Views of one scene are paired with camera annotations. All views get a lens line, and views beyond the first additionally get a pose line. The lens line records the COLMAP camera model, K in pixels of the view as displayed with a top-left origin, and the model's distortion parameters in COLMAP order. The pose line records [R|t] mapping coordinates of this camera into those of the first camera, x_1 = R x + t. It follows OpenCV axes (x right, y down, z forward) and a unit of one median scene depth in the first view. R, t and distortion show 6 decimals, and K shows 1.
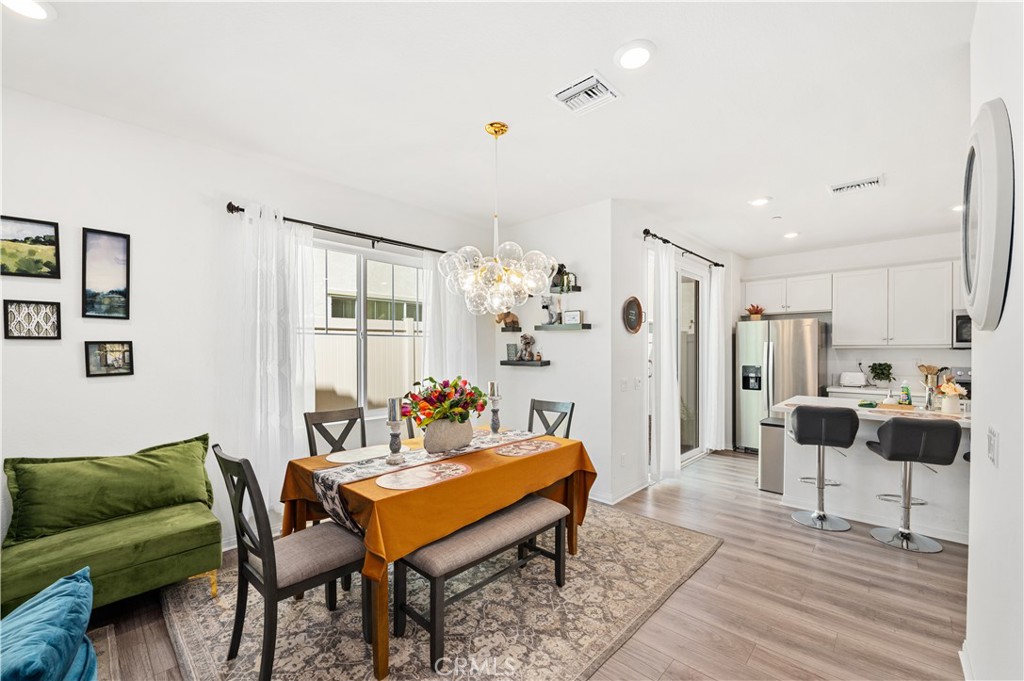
lens RADIAL K [[413.8, 0, 510.2], [0, 413.8, 349.1], [0, 0, 1]] dist [-0.009779, -0.000174]
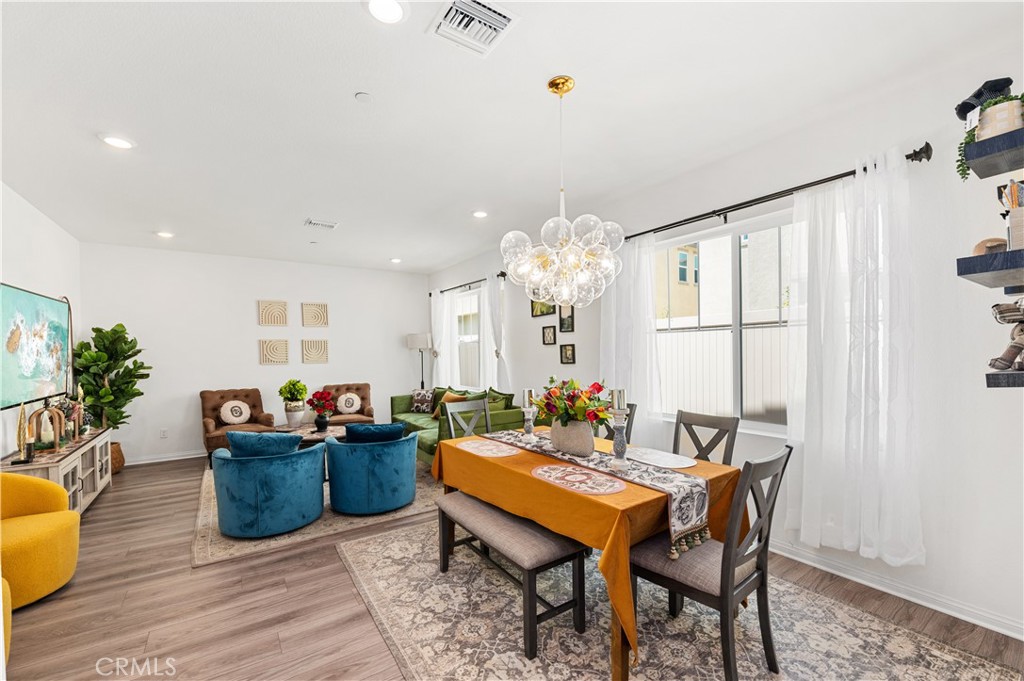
lens RADIAL K [[426.6, 0, 509.1], [0, 426.6, 360.5], [0, 0, 1]] dist [-0.000631, -0.000070]
pose [[-0.217541, 0.023197, -0.975775, 0.901932], [0.008883, 0.999723, 0.021786, 0.007821], [0.976011, -0.003928, -0.217687, 1.156634]]
